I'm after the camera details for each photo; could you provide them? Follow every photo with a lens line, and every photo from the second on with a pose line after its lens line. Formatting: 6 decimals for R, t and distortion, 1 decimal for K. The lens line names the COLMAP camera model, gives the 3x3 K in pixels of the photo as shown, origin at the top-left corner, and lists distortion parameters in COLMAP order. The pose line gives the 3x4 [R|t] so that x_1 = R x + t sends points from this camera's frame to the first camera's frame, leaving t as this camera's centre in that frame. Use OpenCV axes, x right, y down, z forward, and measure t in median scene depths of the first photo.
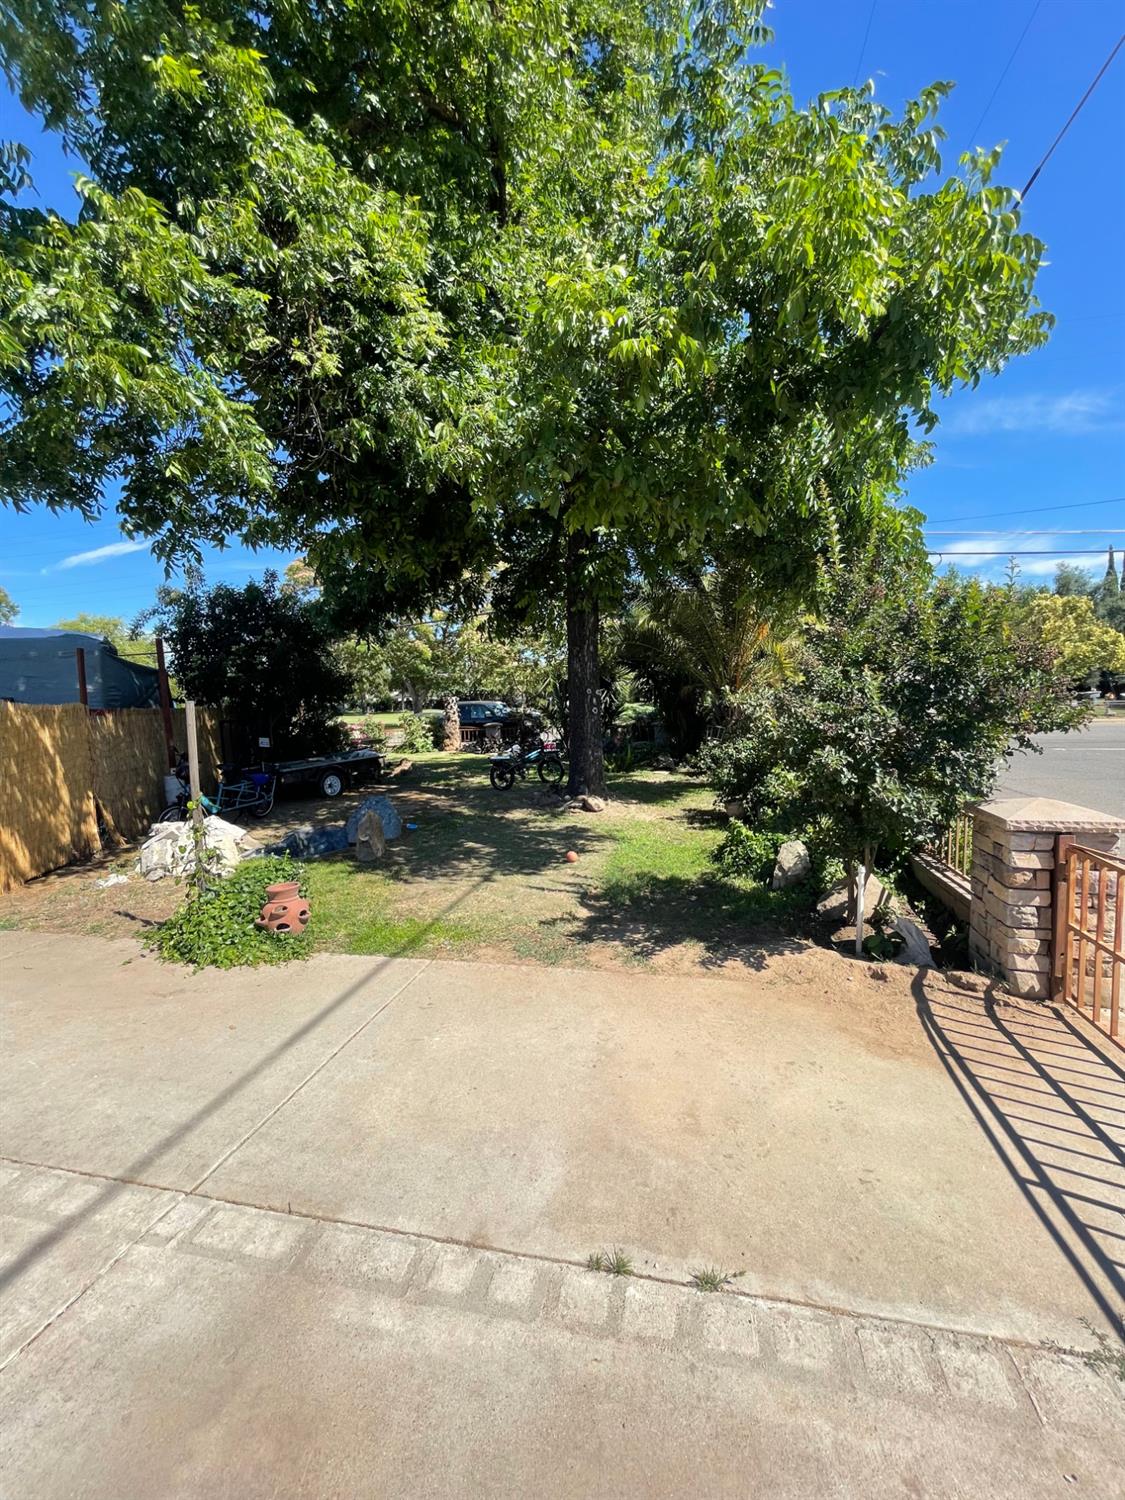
lens RADIAL K [[598.9, 0, 560.8], [0, 598.9, 775.2], [0, 0, 1]] dist [-0.001041, 0.000104]
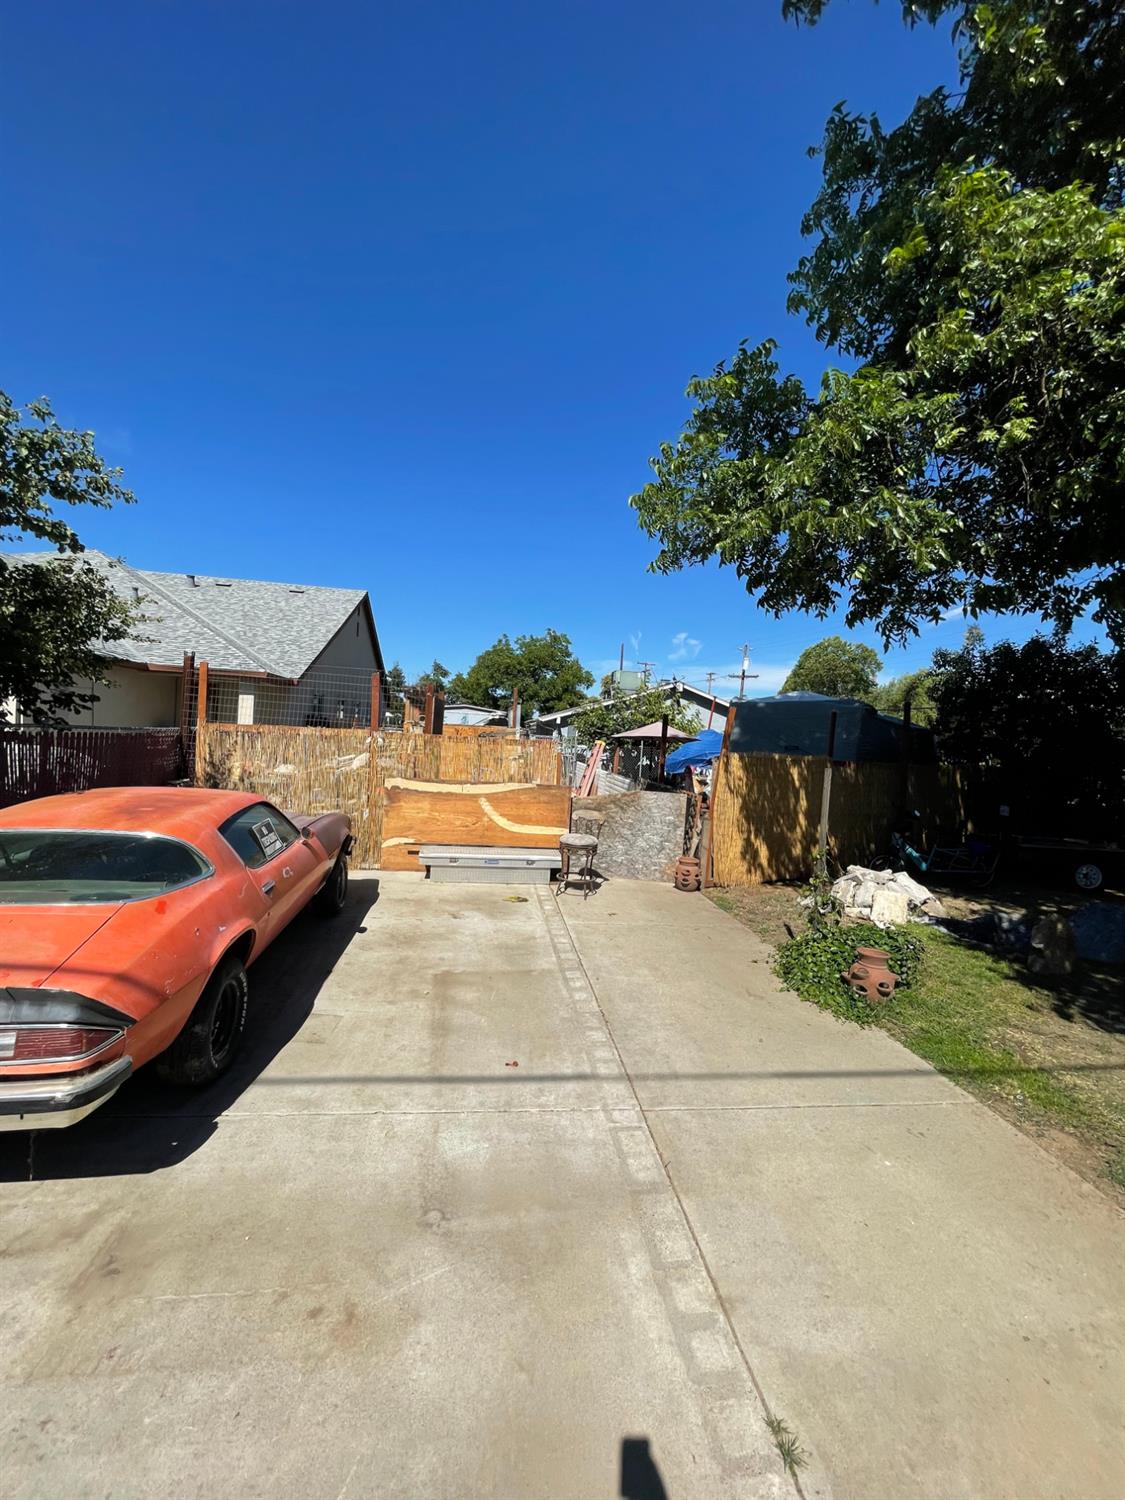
lens RADIAL K [[598.9, 0, 560.8], [0, 598.9, 775.2], [0, 0, 1]] dist [-0.001041, 0.000104]
pose [[0.352761, 0.112089, -0.928976, 0.299474], [-0.185255, 0.981514, 0.048081, -0.070157], [0.917191, 0.155136, 0.367005, 0.083754]]
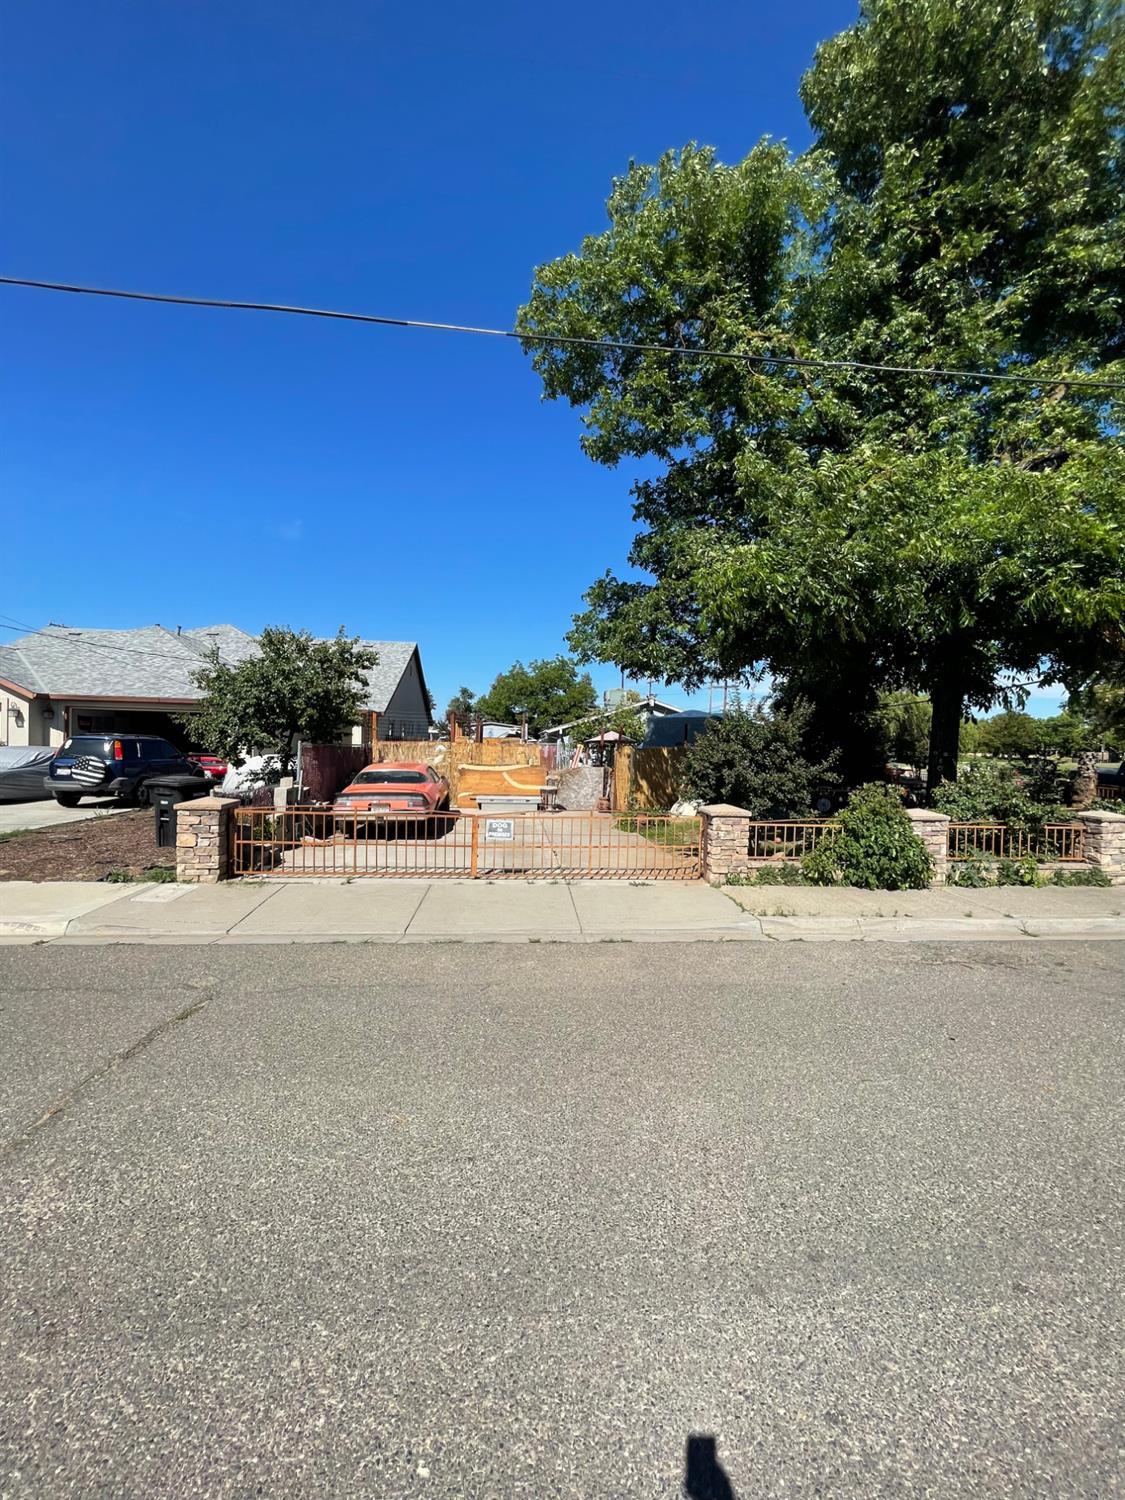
lens RADIAL K [[608.3, 0, 569.1], [0, 608.3, 753.1], [0, 0, 1]] dist [-0.001464, 0.000299]
pose [[0.332866, 0.049260, -0.941687, 2.410714], [-0.147040, 0.989130, -0.000233, -0.050176], [0.931440, 0.138544, 0.336491, -0.415330]]
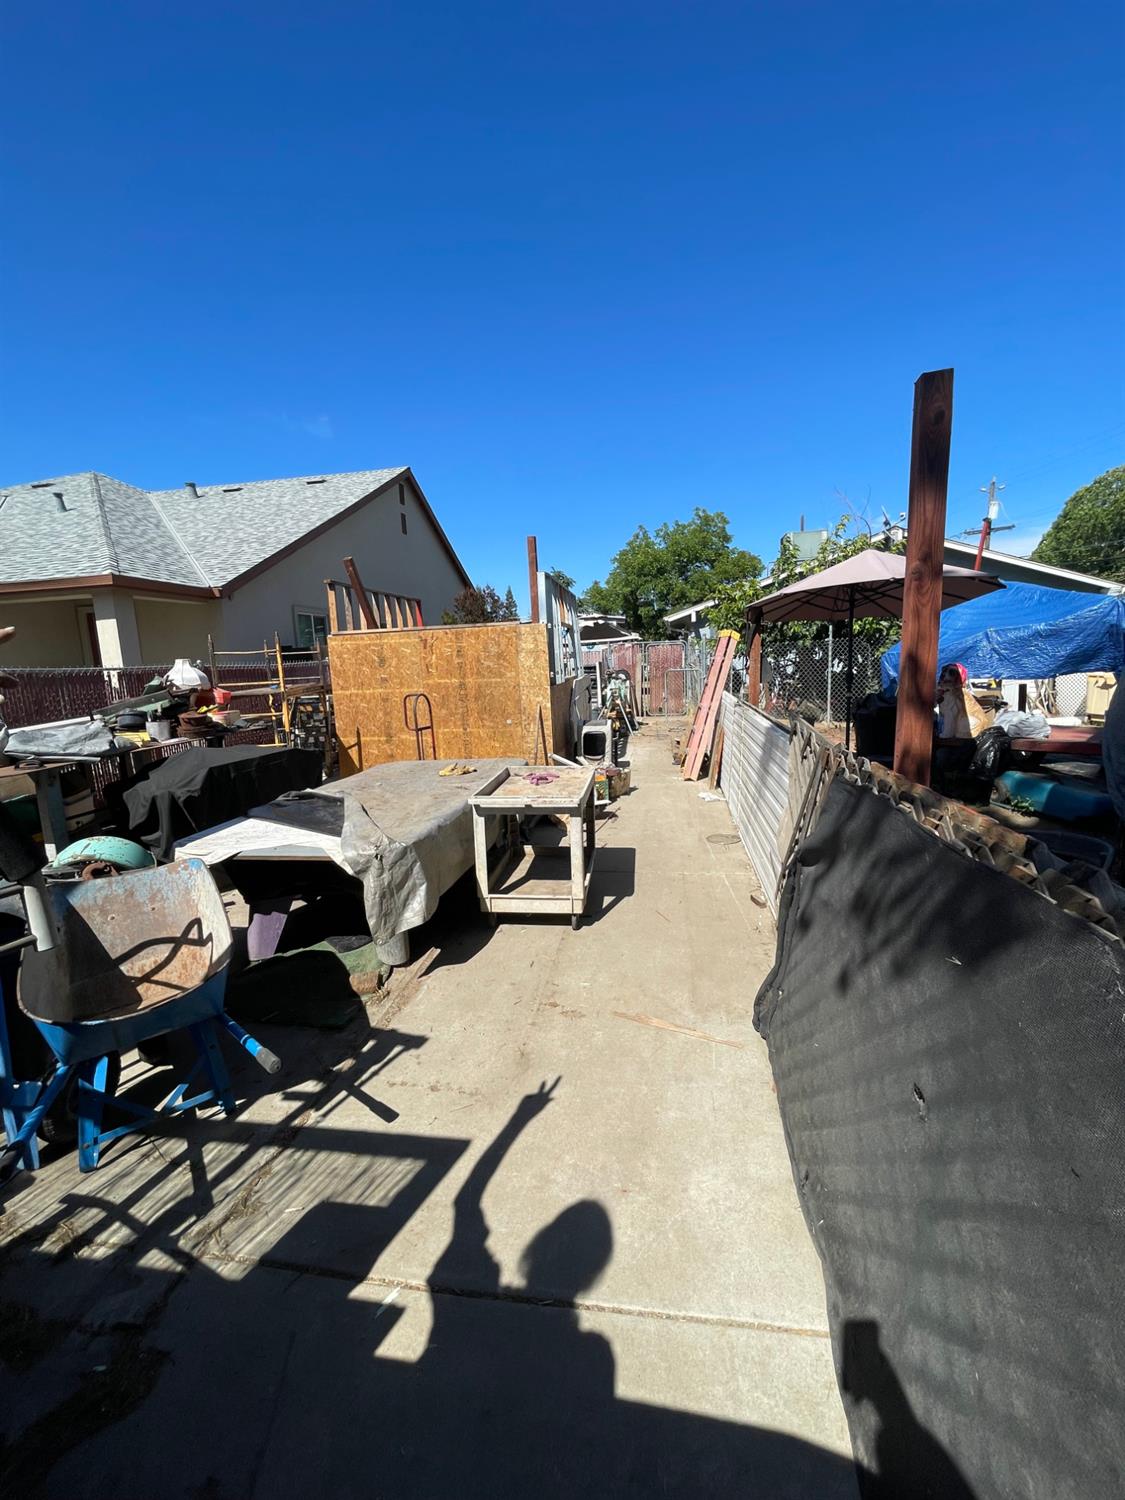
lens RADIAL K [[608.3, 0, 569.1], [0, 608.3, 753.1], [0, 0, 1]] dist [-0.001464, 0.000299]
pose [[0.087683, 0.179082, -0.979919, -1.421875], [-0.082356, 0.981643, 0.172028, -0.058323], [0.992738, 0.065619, 0.100822, 1.083913]]
